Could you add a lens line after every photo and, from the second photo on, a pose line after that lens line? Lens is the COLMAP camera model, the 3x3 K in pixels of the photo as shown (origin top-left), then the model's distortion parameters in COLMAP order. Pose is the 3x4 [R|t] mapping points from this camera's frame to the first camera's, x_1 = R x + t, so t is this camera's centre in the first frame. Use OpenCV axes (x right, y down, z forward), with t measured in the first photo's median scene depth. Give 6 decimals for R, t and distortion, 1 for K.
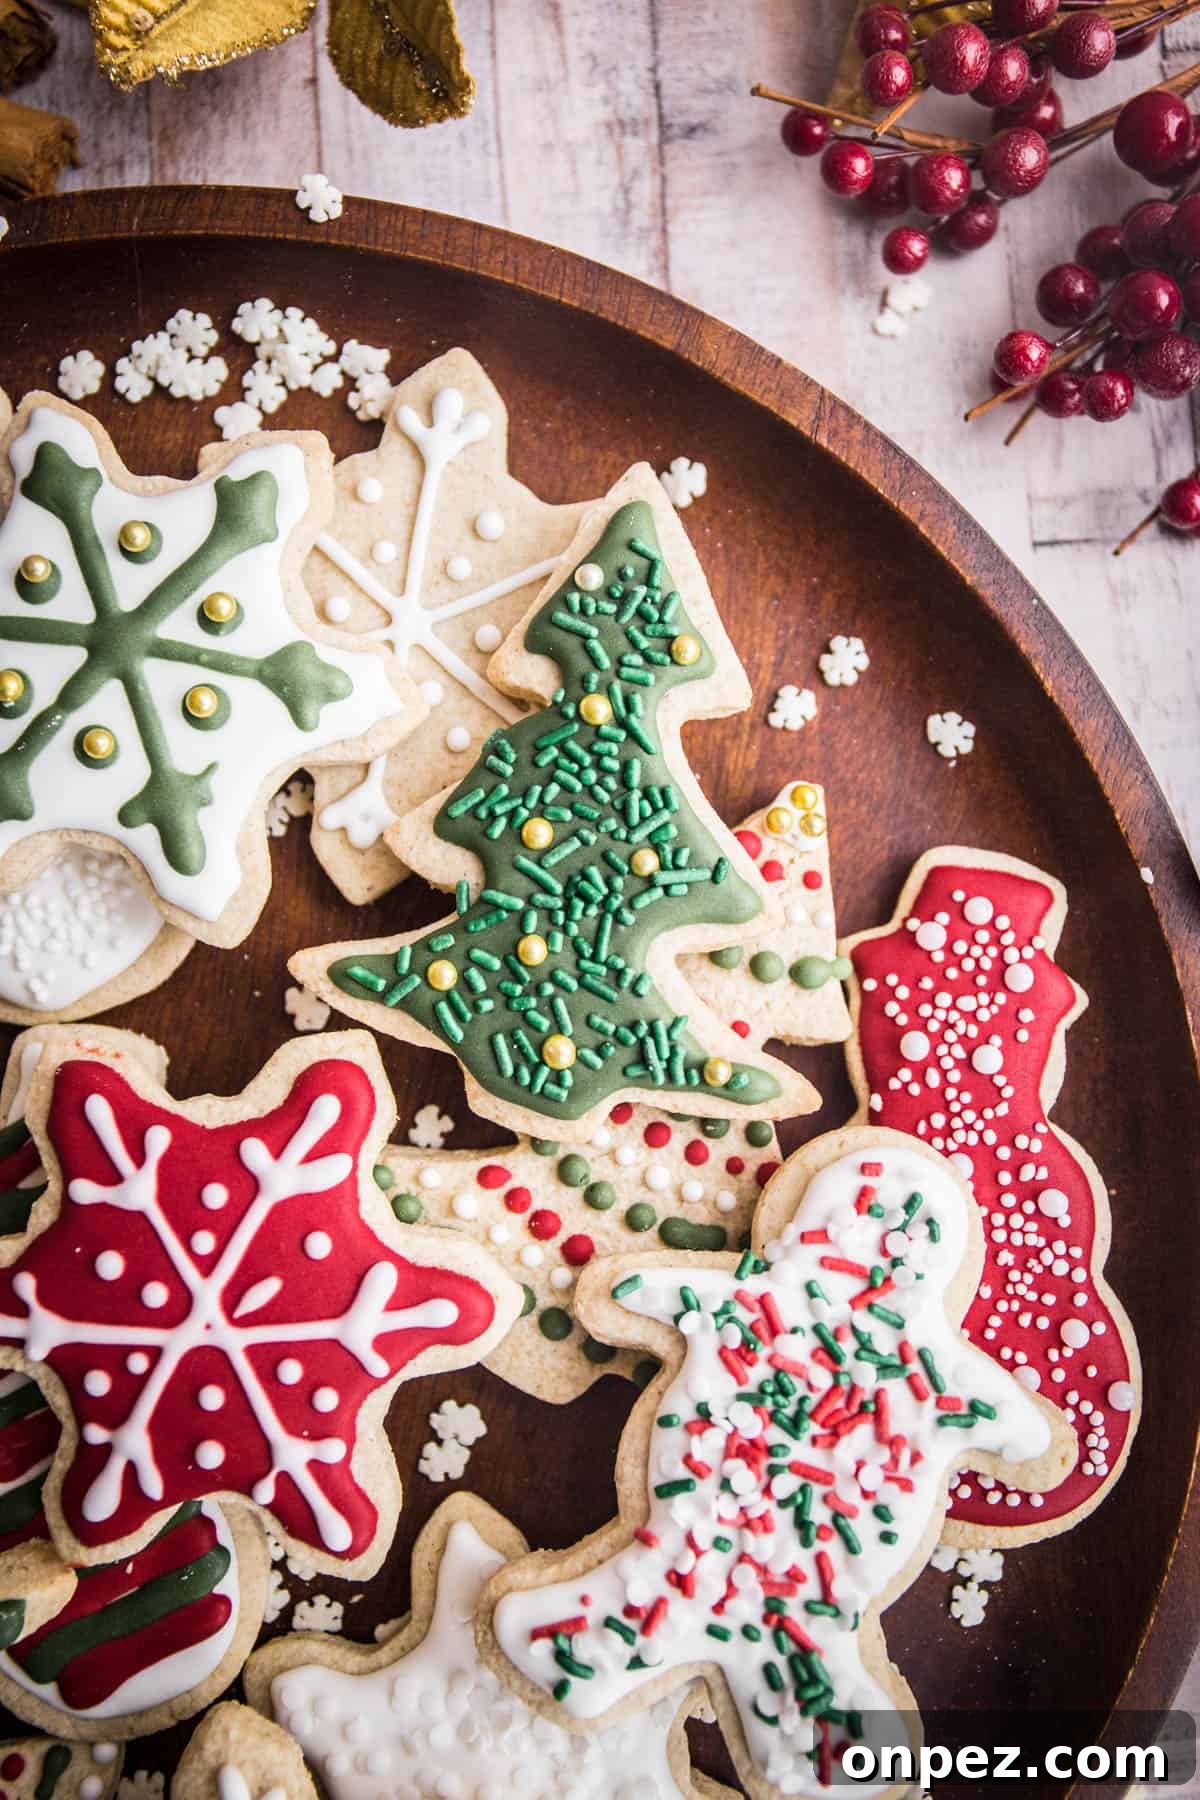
lens RADIAL K [[1727.0, 0, 571.0], [0, 1727.0, 912.8], [0, 0, 1]] dist [-0.100986, 0.133845]
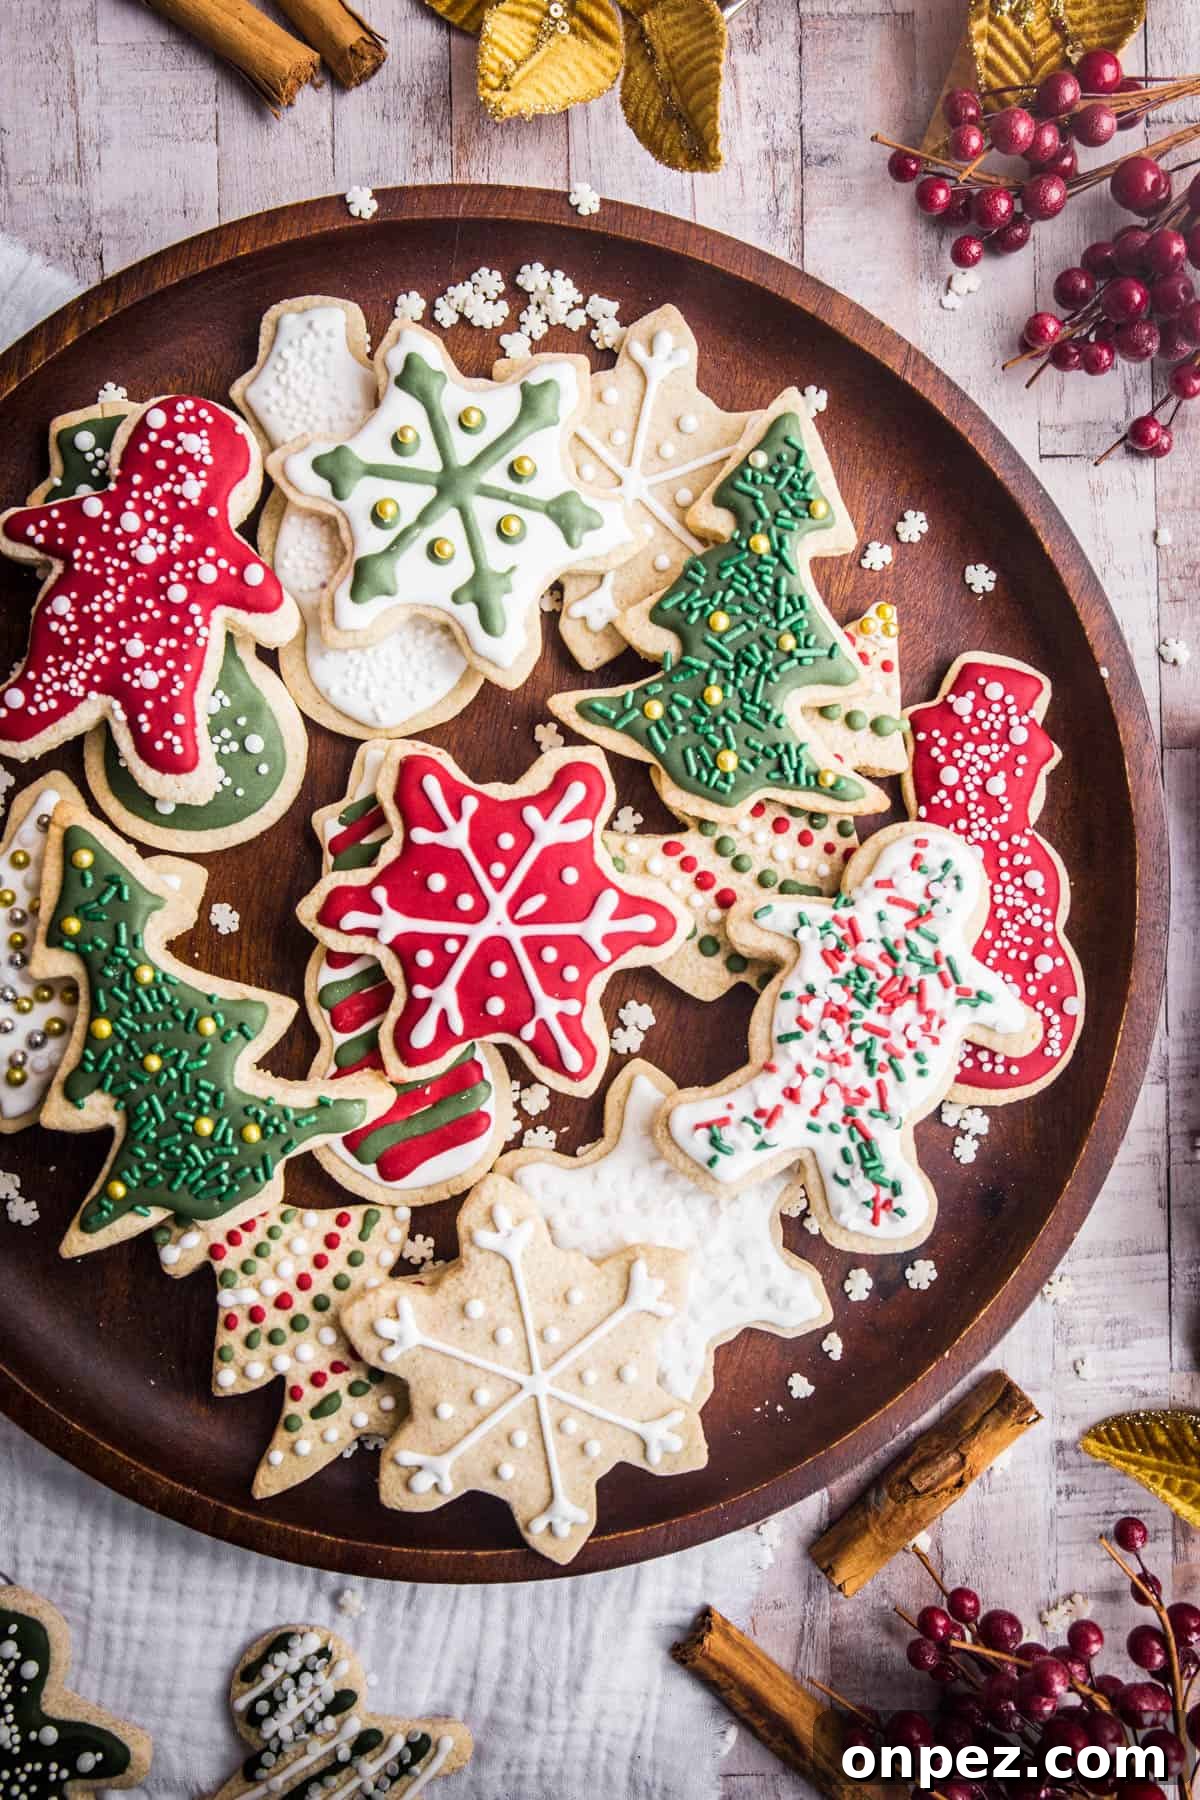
lens RADIAL K [[1727.0, 0, 571.0], [0, 1727.0, 912.8], [0, 0, 1]] dist [-0.100986, 0.133845]
pose [[0.998850, 0.043548, 0.020062, -0.171699], [-0.044320, 0.998226, 0.039755, 0.160182], [-0.018295, -0.040599, 0.999008, -0.562466]]
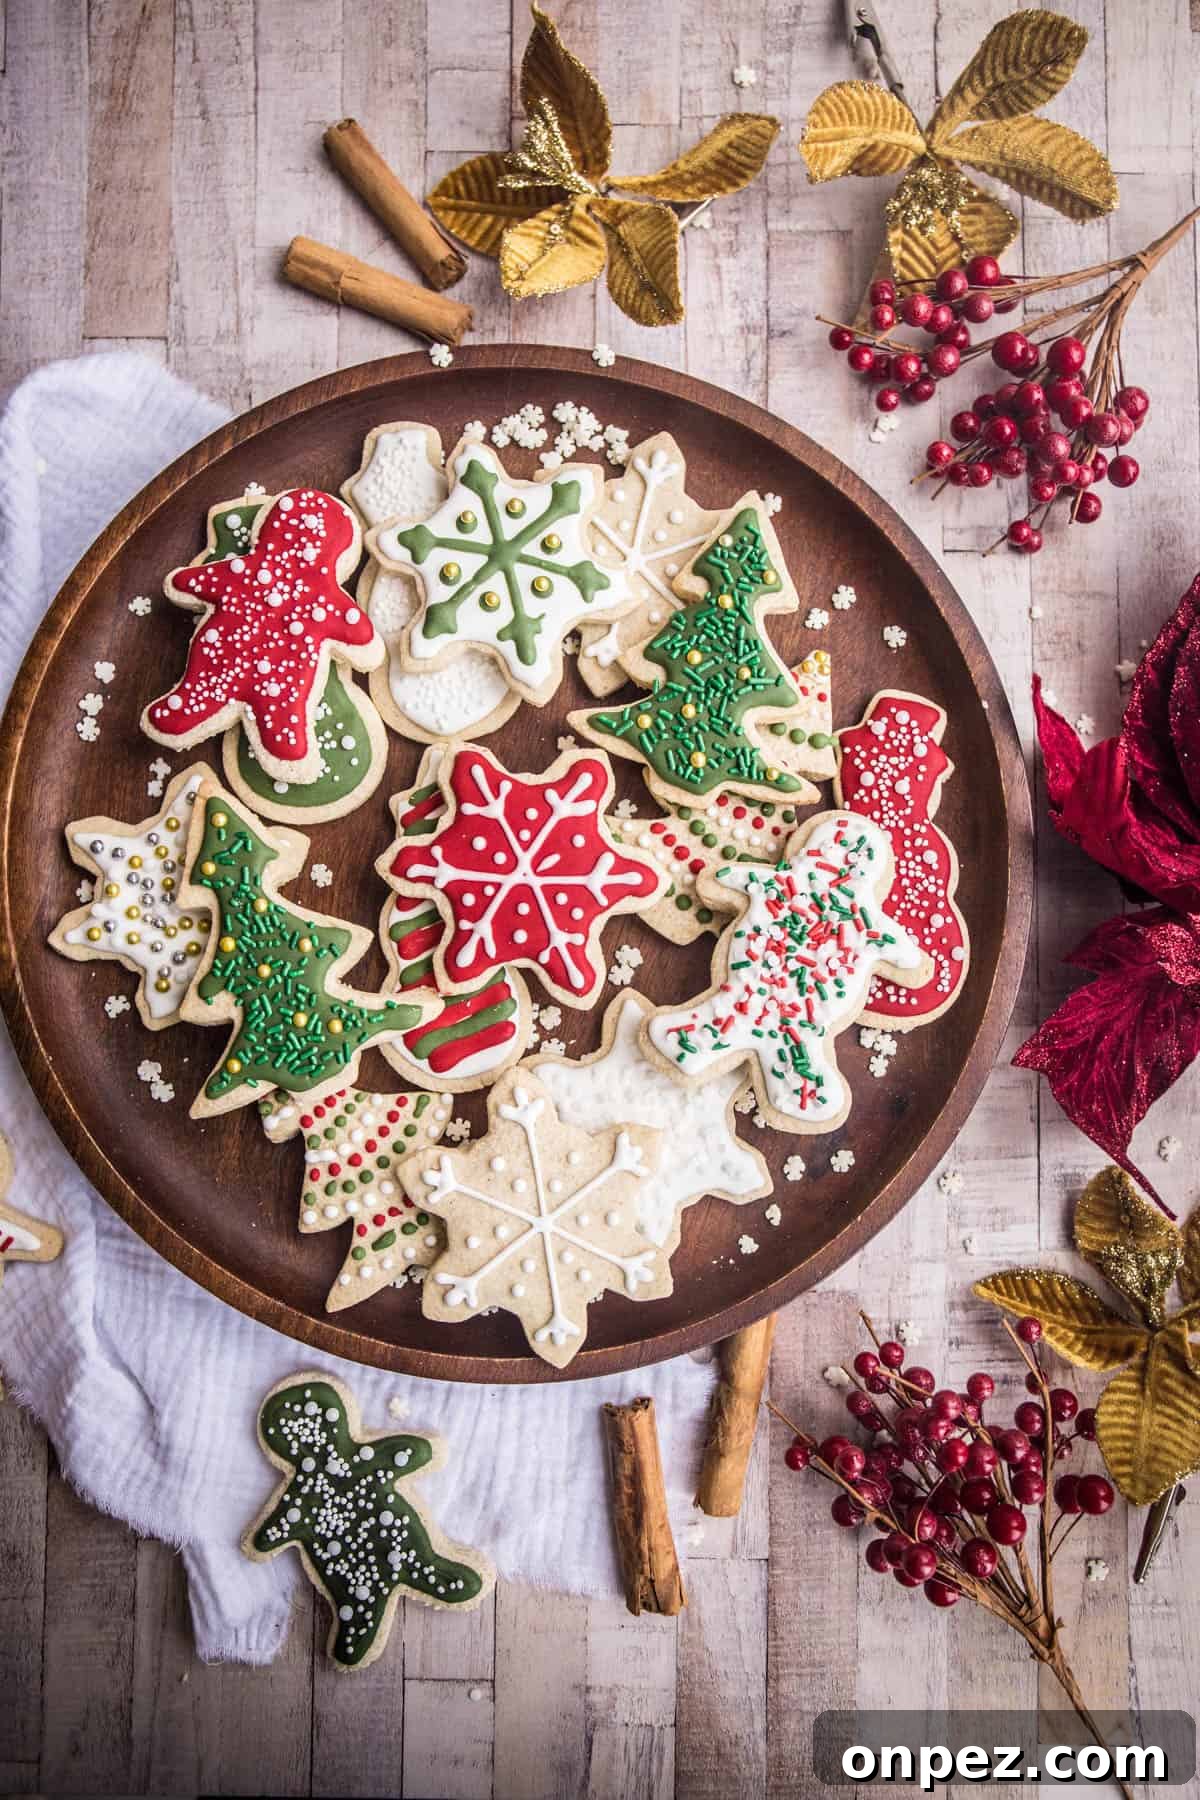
lens RADIAL K [[1502.1, 0, 569.9], [0, 1502.1, 938.9], [0, 0, 1]] dist [-0.143447, 0.173494]
pose [[0.997442, 0.069224, -0.017809, -0.113846], [-0.069555, 0.997403, -0.018705, 0.338917], [0.016468, 0.019896, 0.999666, -0.814026]]
